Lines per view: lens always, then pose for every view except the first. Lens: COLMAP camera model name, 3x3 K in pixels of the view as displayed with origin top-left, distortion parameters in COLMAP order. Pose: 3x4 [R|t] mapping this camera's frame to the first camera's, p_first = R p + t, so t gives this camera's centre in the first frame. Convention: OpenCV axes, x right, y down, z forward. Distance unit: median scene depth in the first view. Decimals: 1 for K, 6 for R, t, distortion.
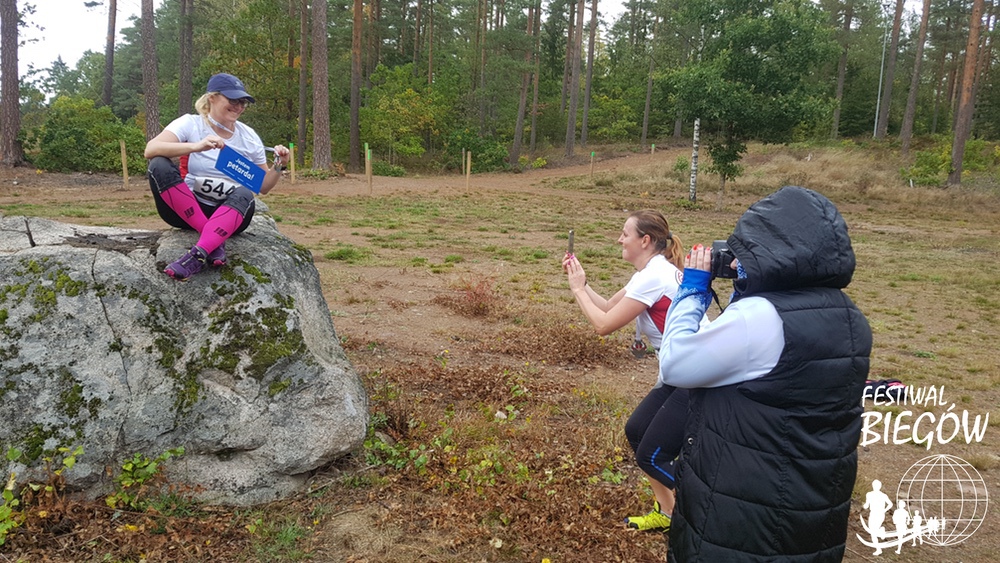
lens RADIAL K [[846.0, 0, 503.8], [0, 846.0, 301.1], [0, 0, 1]] dist [0.215976, -0.411733]
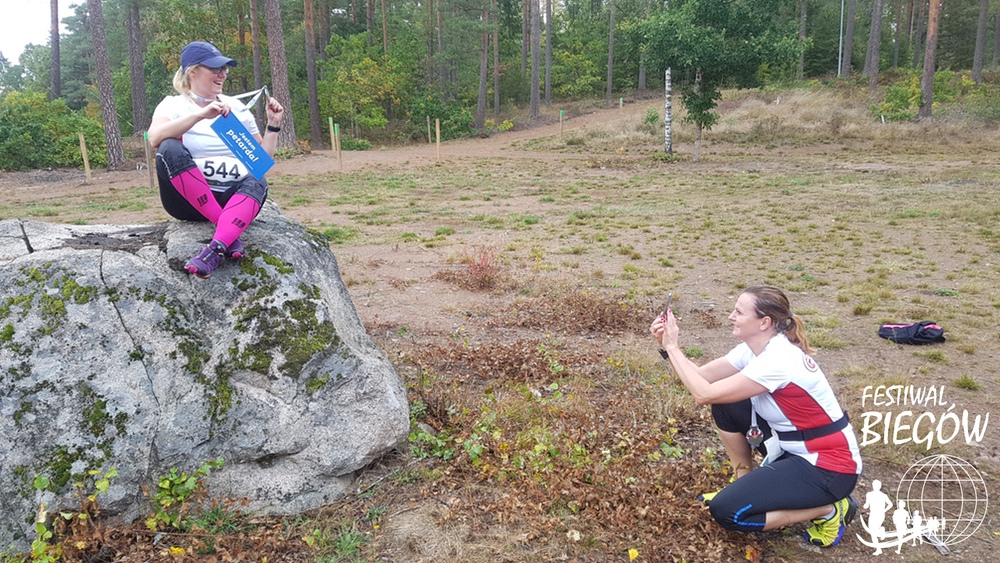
lens RADIAL K [[845.6, 0, 492.8], [0, 845.6, 307.2], [0, 0, 1]] dist [0.221539, -0.436835]
pose [[0.996774, -0.076767, 0.023396, -0.075927], [0.075612, 0.996039, 0.046796, -0.010295], [-0.026895, -0.044877, 0.998630, 0.066259]]
